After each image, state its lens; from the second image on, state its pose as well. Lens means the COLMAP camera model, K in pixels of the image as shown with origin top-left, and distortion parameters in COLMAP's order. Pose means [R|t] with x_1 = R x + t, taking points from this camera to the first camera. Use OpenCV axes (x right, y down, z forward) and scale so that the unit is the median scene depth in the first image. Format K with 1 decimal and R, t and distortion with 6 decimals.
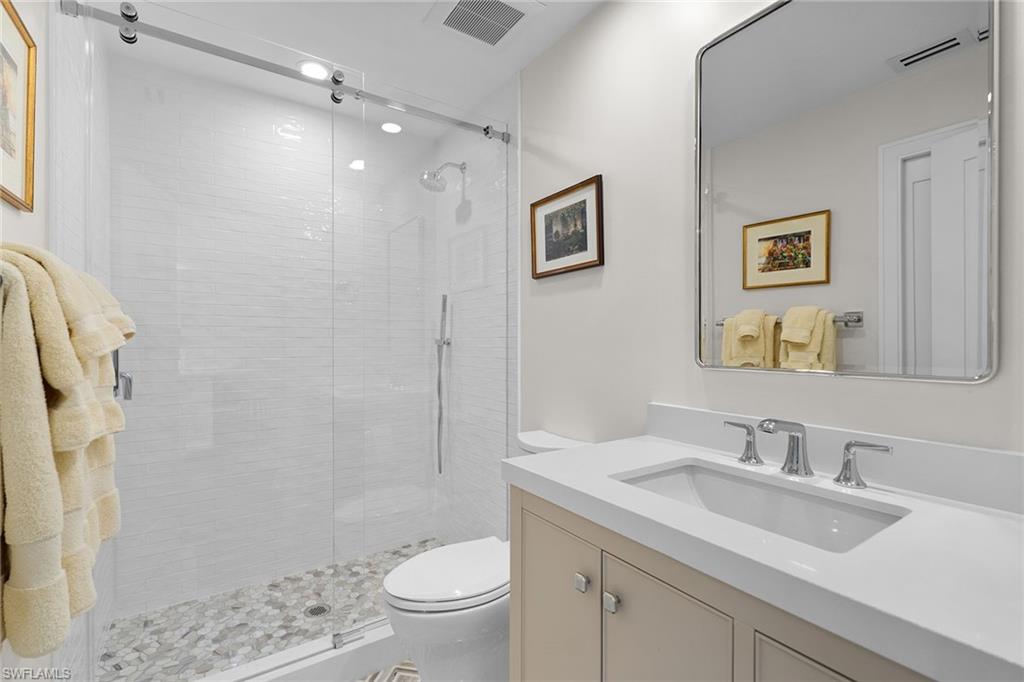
lens RADIAL K [[459.8, 0, 509.4], [0, 459.8, 351.6], [0, 0, 1]] dist [-0.003164, -0.004151]
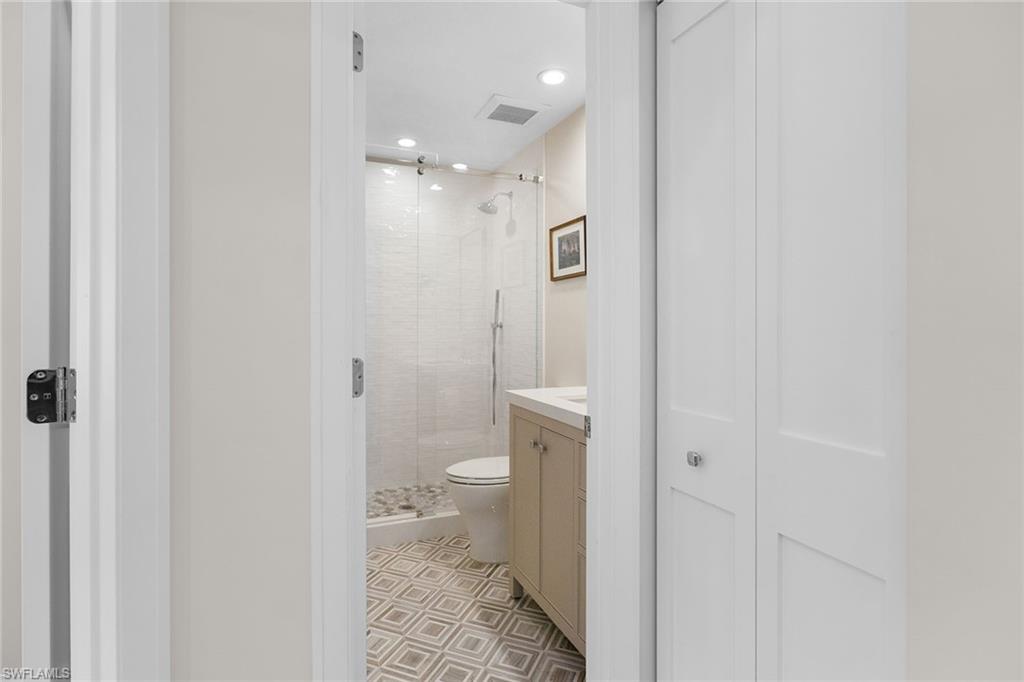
lens RADIAL K [[489.3, 0, 508.3], [0, 489.3, 335.4], [0, 0, 1]] dist [-0.017470, 0.000342]
pose [[0.983367, 0.004776, -0.181565, 0.182642], [-0.004466, 0.999988, 0.002114, 0.006598], [0.181573, -0.001268, 0.983377, -0.479504]]
